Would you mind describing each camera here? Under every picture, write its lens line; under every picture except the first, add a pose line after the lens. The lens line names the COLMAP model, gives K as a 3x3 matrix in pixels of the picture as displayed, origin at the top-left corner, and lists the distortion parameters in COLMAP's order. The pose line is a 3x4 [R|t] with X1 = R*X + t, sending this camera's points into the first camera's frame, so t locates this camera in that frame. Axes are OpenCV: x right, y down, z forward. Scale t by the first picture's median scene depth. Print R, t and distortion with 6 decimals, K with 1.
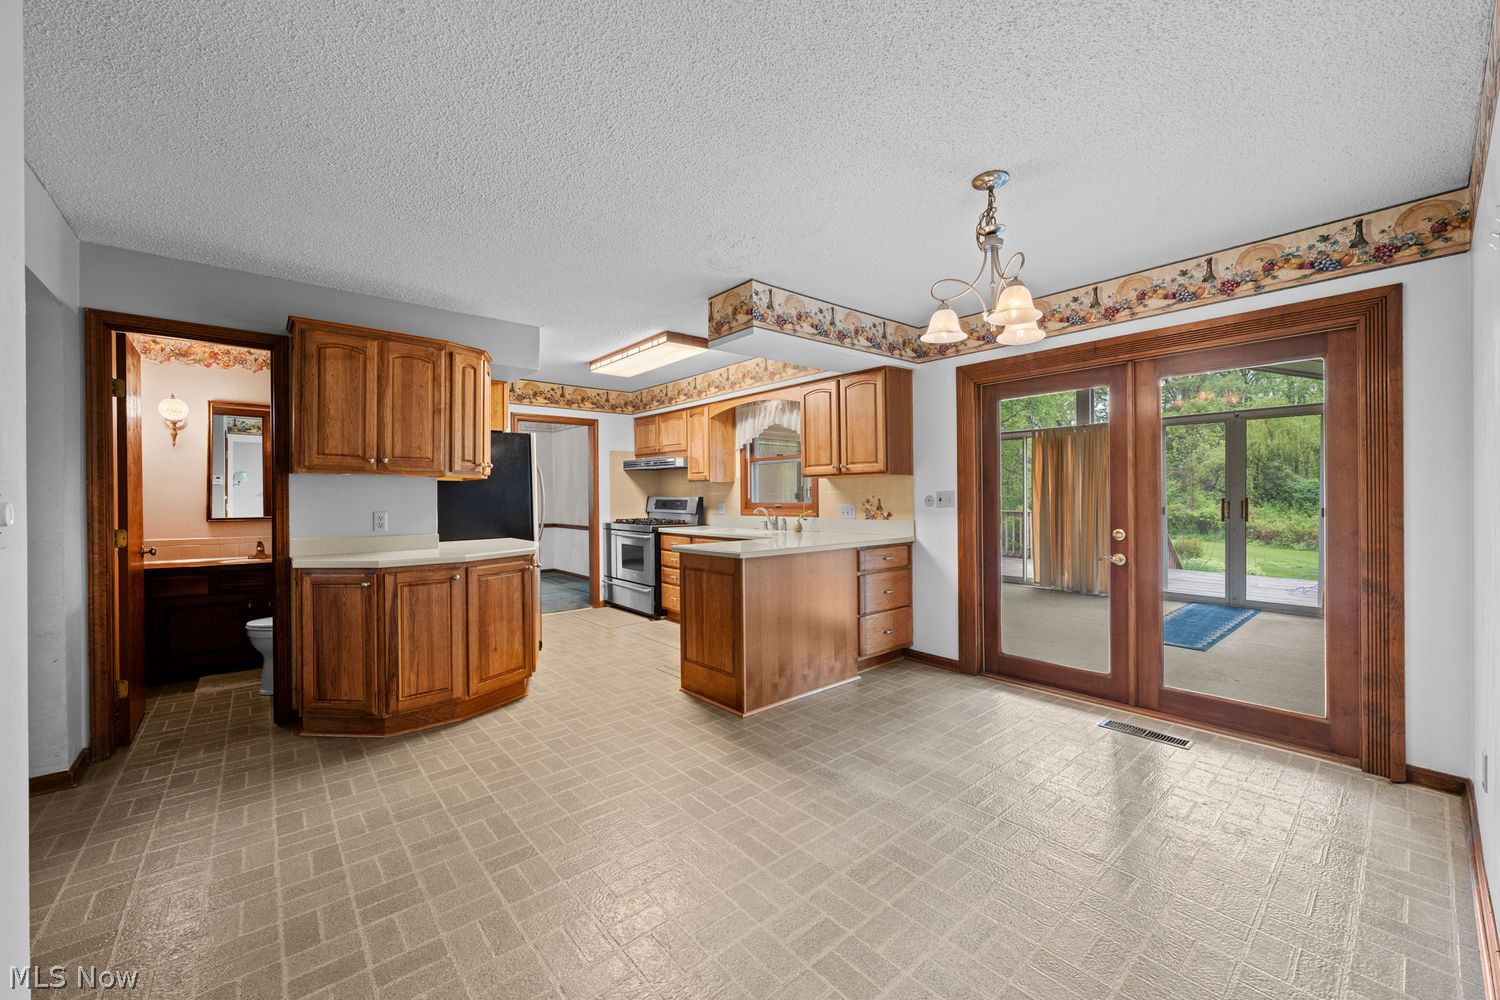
lens RADIAL K [[579.5, 0, 746.4], [0, 579.5, 497.1], [0, 0, 1]] dist [-0.001027, -0.000114]
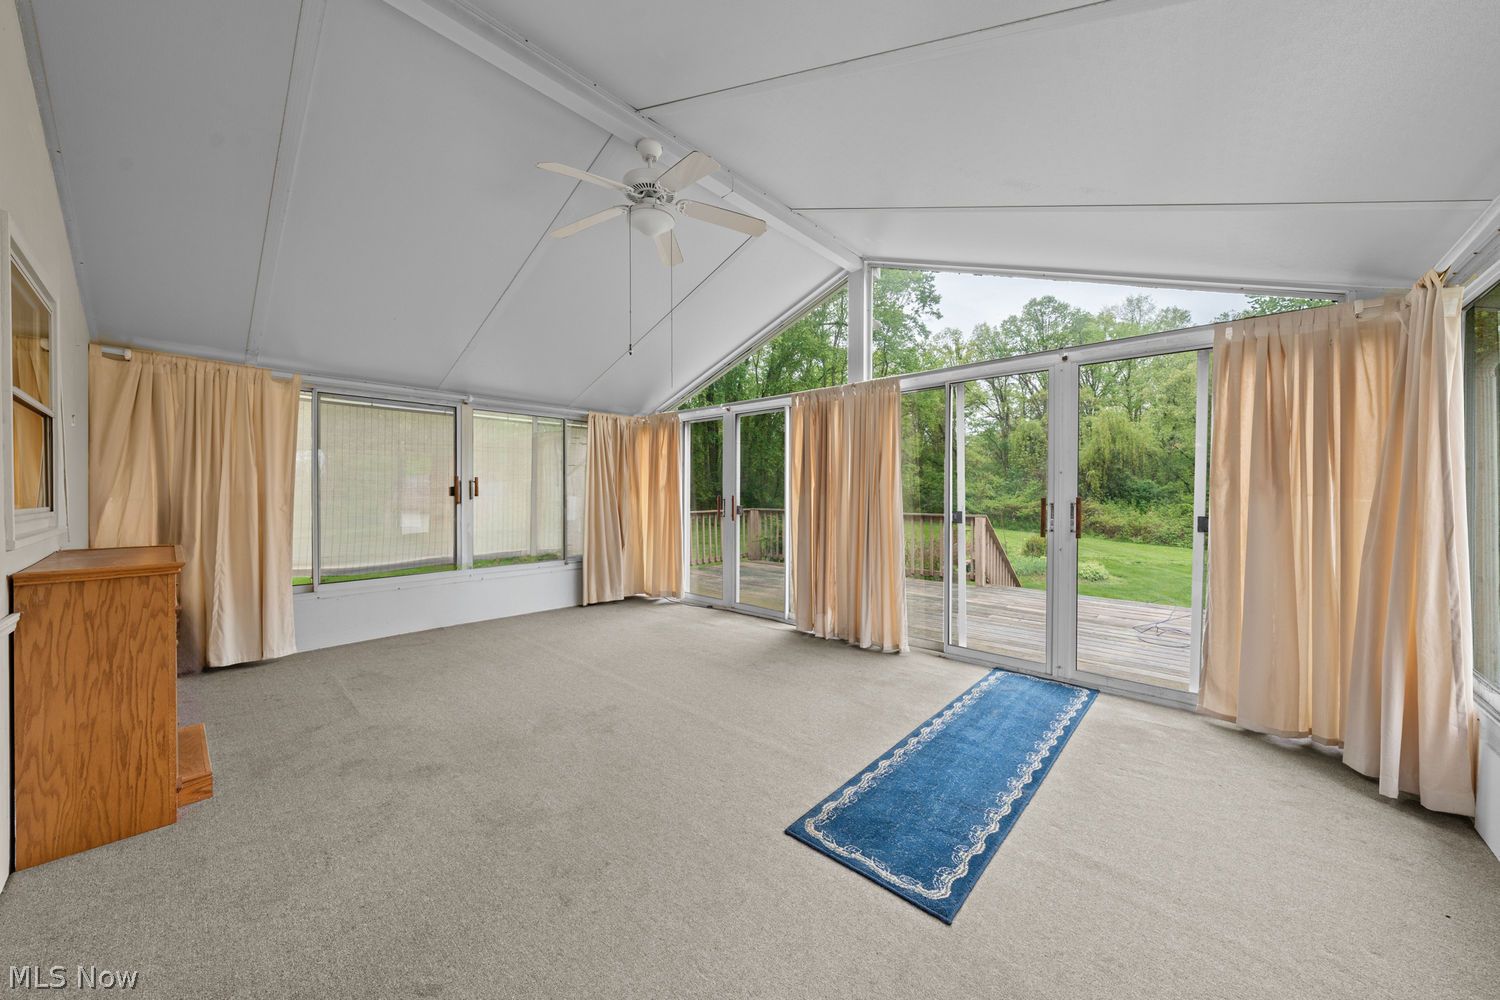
lens RADIAL K [[520.8, 0, 749.6], [0, 520.8, 496.2], [0, 0, 1]] dist [-0.001549, -0.000001]
pose [[0.992147, 0.004222, 0.125005, 0.795364], [-0.004906, 0.999975, 0.005168, -0.002633], [-0.124980, -0.005740, 0.992143, 0.878751]]
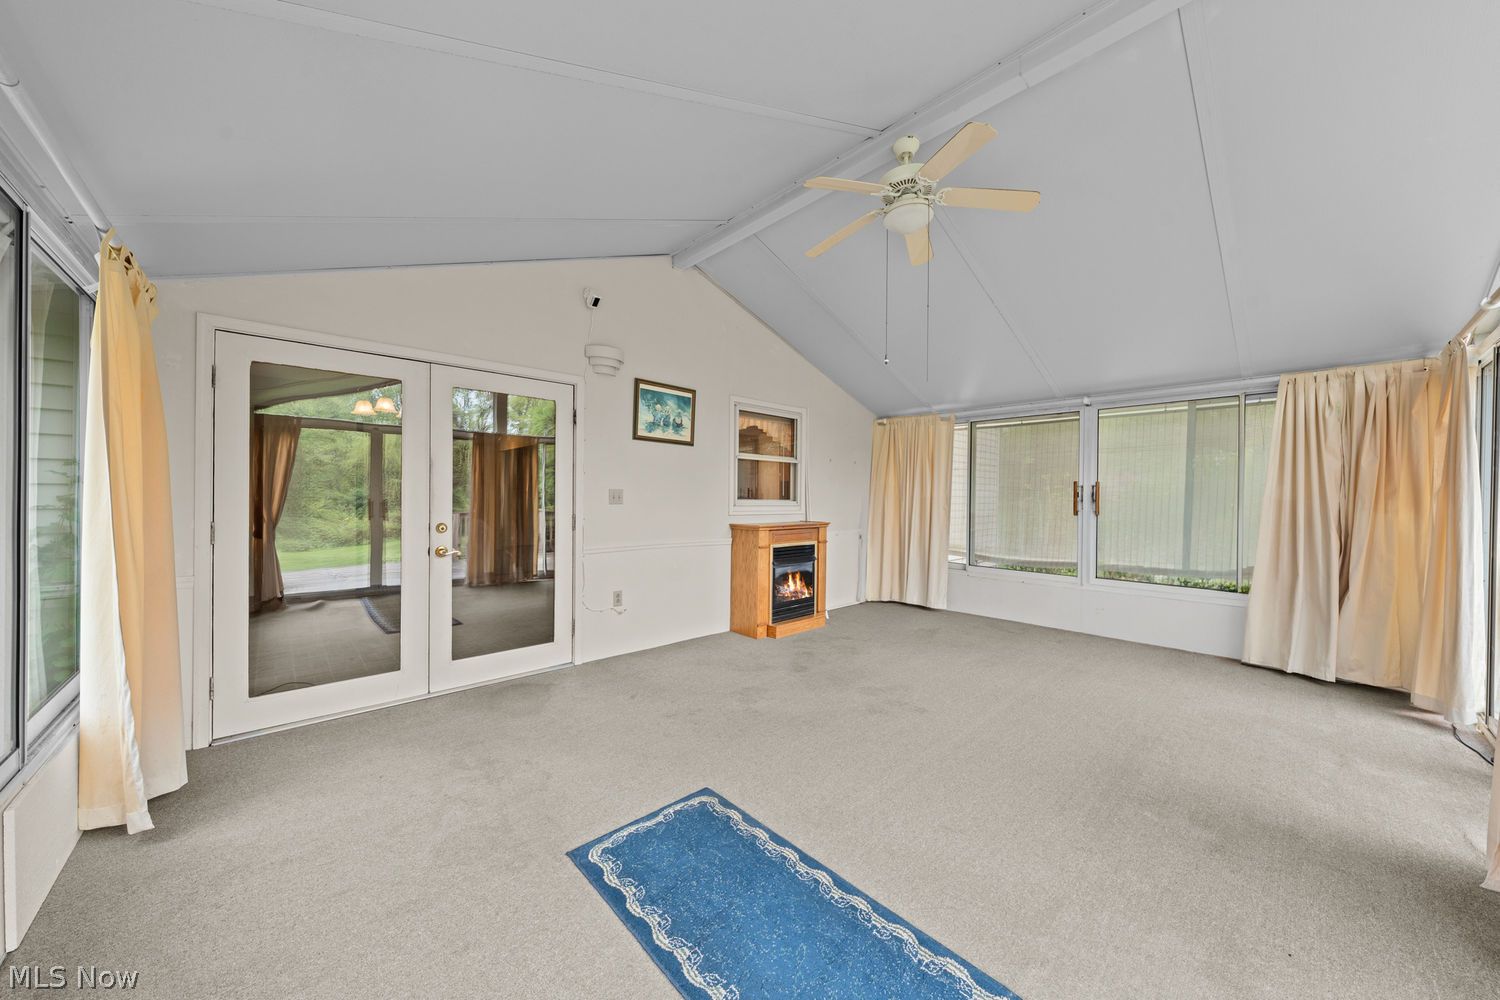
lens RADIAL K [[520.8, 0, 749.6], [0, 520.8, 496.2], [0, 0, 1]] dist [-0.001549, -0.000001]
pose [[0.040277, 0.008822, -0.999150, 1.495155], [-0.010781, 0.999907, 0.008394, -0.007147], [0.999130, 0.010434, 0.040368, 1.410038]]
